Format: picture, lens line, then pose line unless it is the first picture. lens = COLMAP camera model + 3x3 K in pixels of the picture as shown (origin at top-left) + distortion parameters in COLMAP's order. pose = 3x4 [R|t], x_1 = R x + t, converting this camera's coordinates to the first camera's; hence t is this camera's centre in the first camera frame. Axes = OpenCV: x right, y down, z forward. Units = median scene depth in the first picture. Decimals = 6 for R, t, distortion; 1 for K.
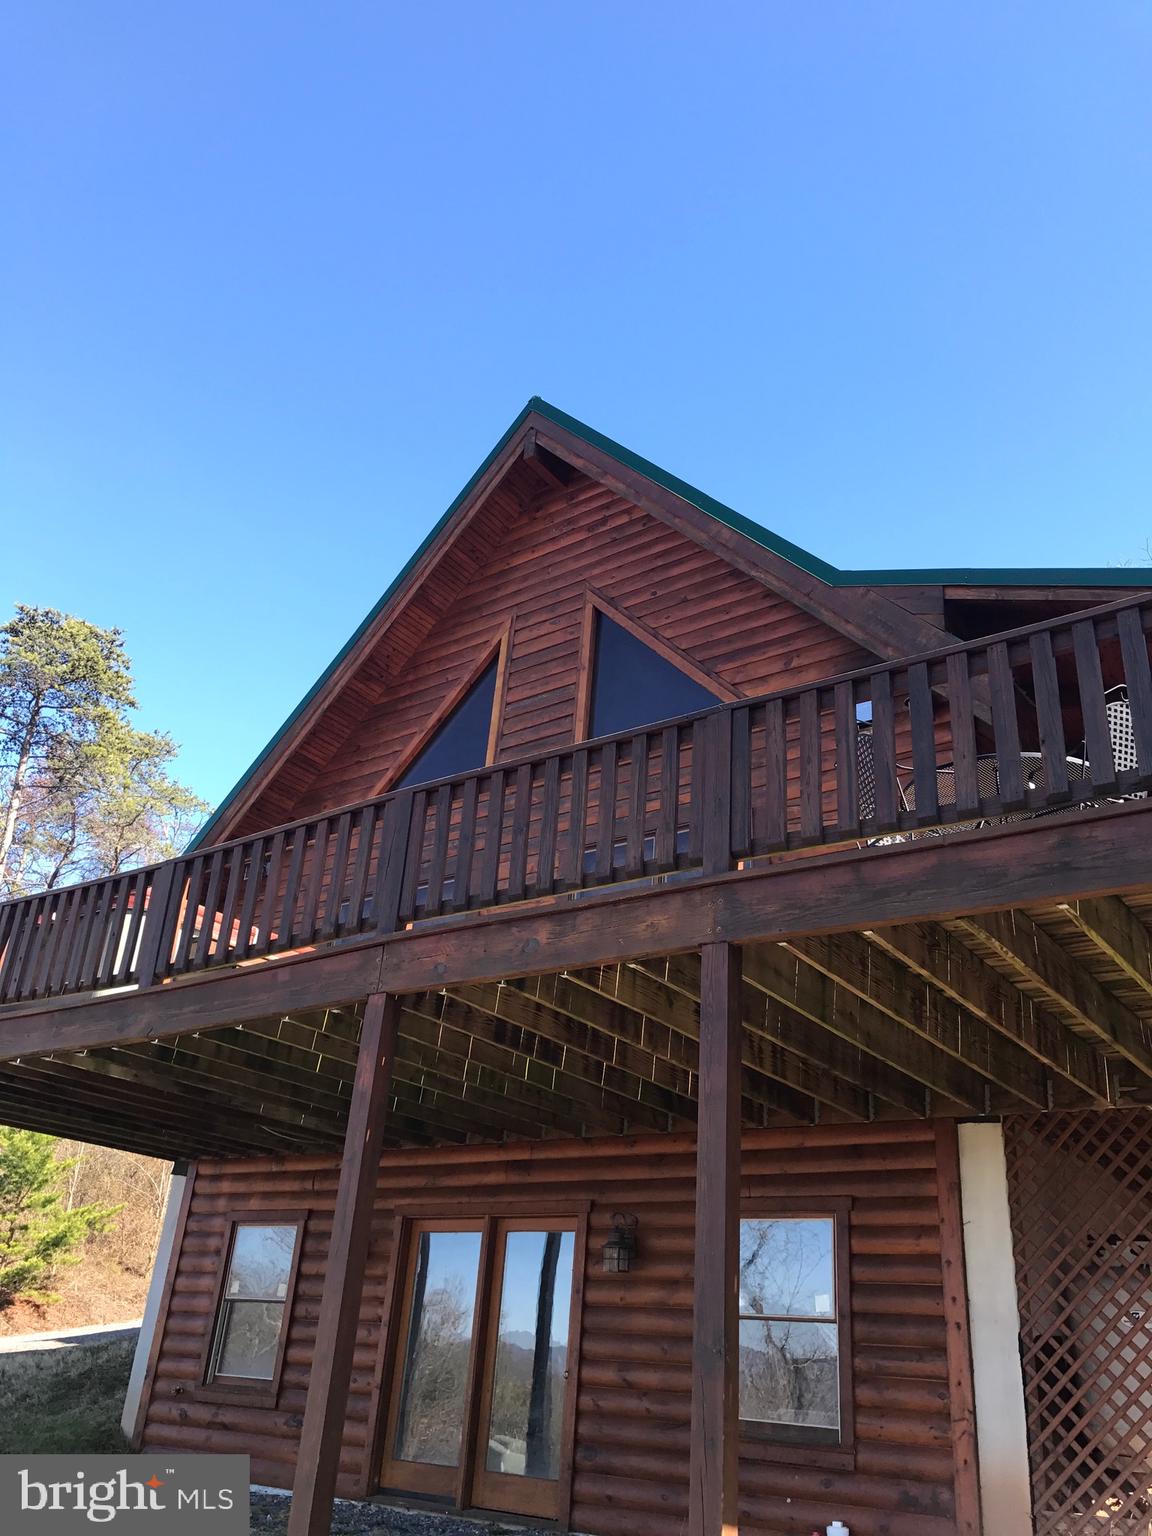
lens RADIAL K [[1265.7, 0, 575.9], [0, 1265.7, 771.1], [0, 0, 1]] dist [0.031267, -0.030997]
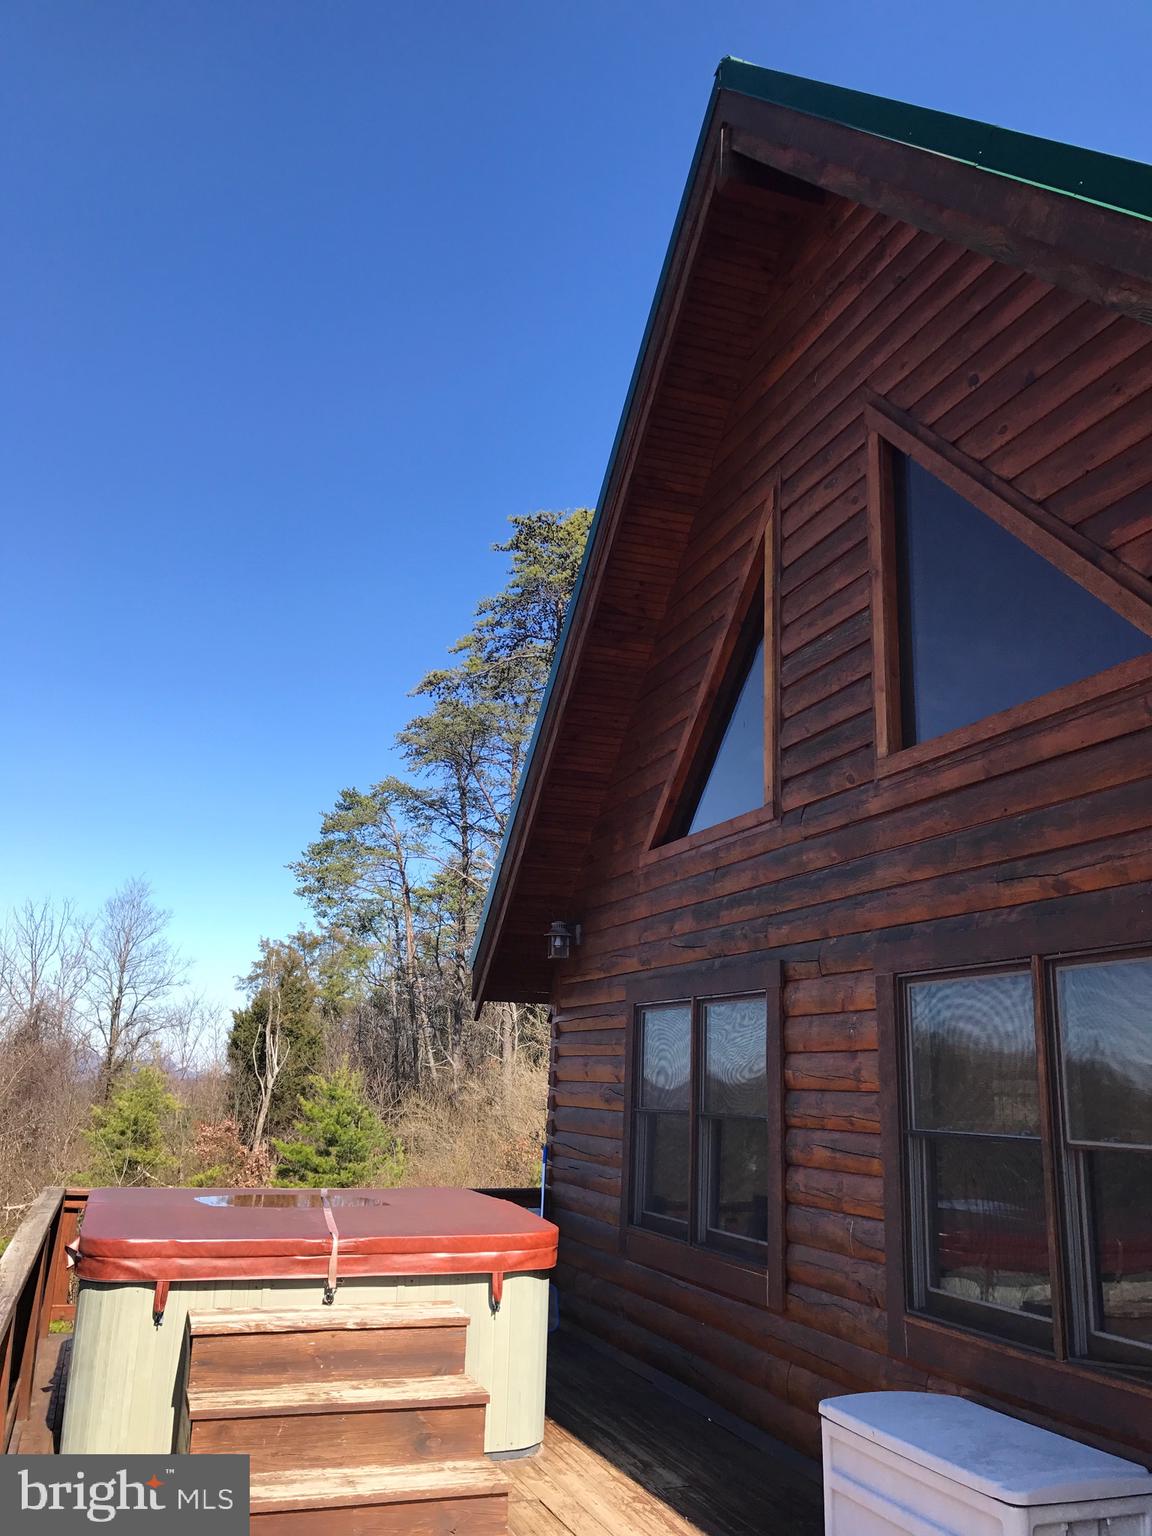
lens RADIAL K [[1265.7, 0, 575.3], [0, 1265.7, 763.2], [0, 0, 1]] dist [0.031267, -0.030997]
pose [[0.832551, -0.186515, -0.521604, 0.149777], [0.273769, 0.957119, 0.094726, -0.087358], [0.481570, -0.221663, 0.847913, 0.489785]]
